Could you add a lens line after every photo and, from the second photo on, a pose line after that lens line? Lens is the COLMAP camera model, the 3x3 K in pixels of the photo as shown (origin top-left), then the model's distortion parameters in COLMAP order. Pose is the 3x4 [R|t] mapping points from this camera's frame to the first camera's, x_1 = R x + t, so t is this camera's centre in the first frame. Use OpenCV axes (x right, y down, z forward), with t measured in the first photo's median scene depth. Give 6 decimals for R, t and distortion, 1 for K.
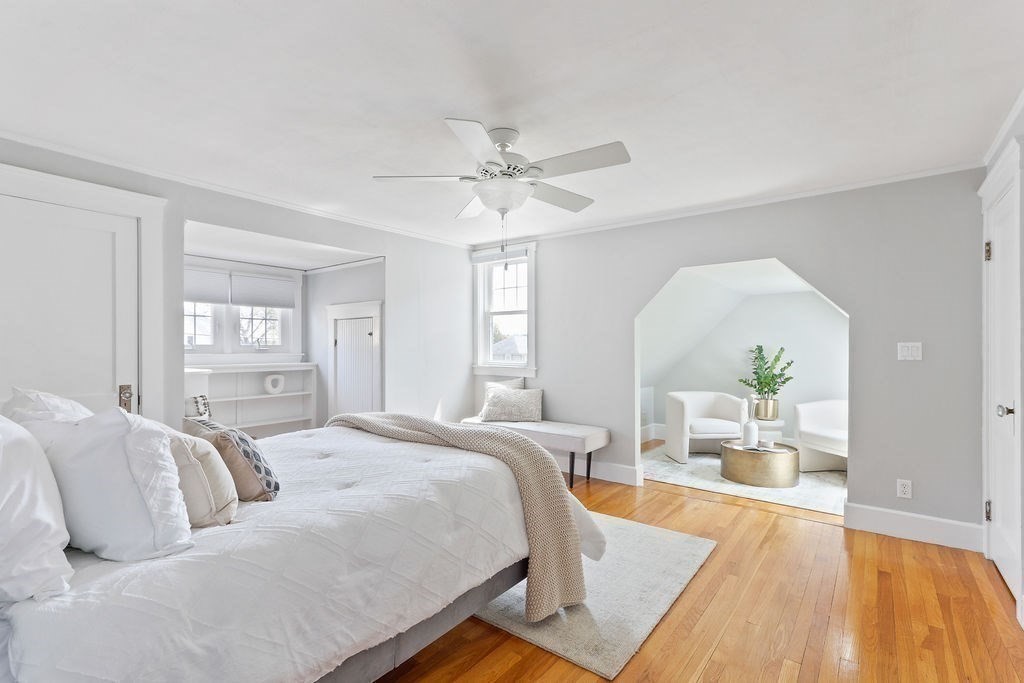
lens RADIAL K [[472.5, 0, 508.5], [0, 472.5, 341.7], [0, 0, 1]] dist [-0.005336, -0.000096]
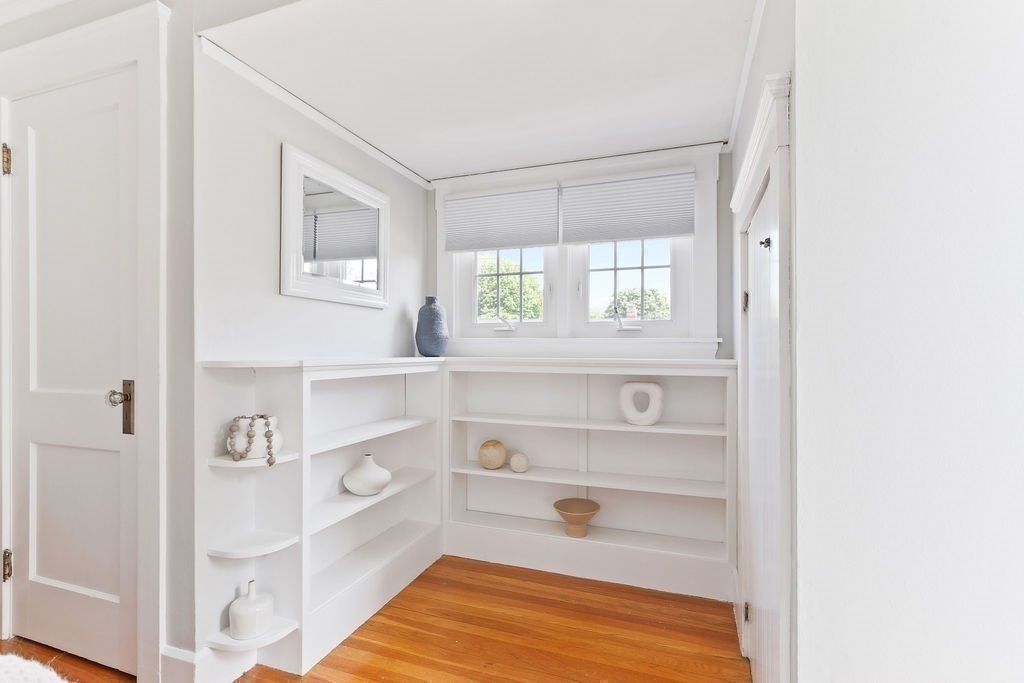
lens RADIAL K [[472.5, 0, 515.1], [0, 472.5, 349.5], [0, 0, 1]] dist [-0.005336, -0.000096]
pose [[0.303595, 0.000869, -0.952801, -0.098193], [0.009881, 0.999943, 0.004060, 0.034836], [0.952750, -0.010647, 0.303569, 0.757920]]
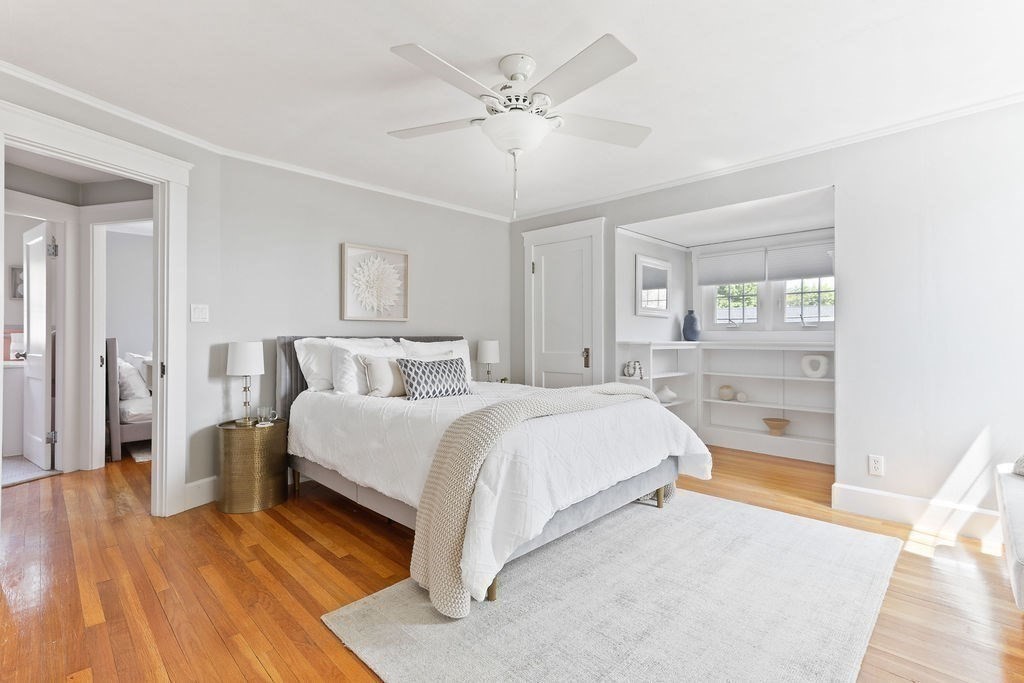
lens RADIAL K [[472.5, 0, 503.4], [0, 472.5, 336.8], [0, 0, 1]] dist [-0.005336, -0.000096]
pose [[-0.143094, -0.002142, -0.989707, 0.442645], [0.010013, 0.999943, -0.003612, 0.034236], [0.989658, -0.010427, -0.143064, 0.571974]]
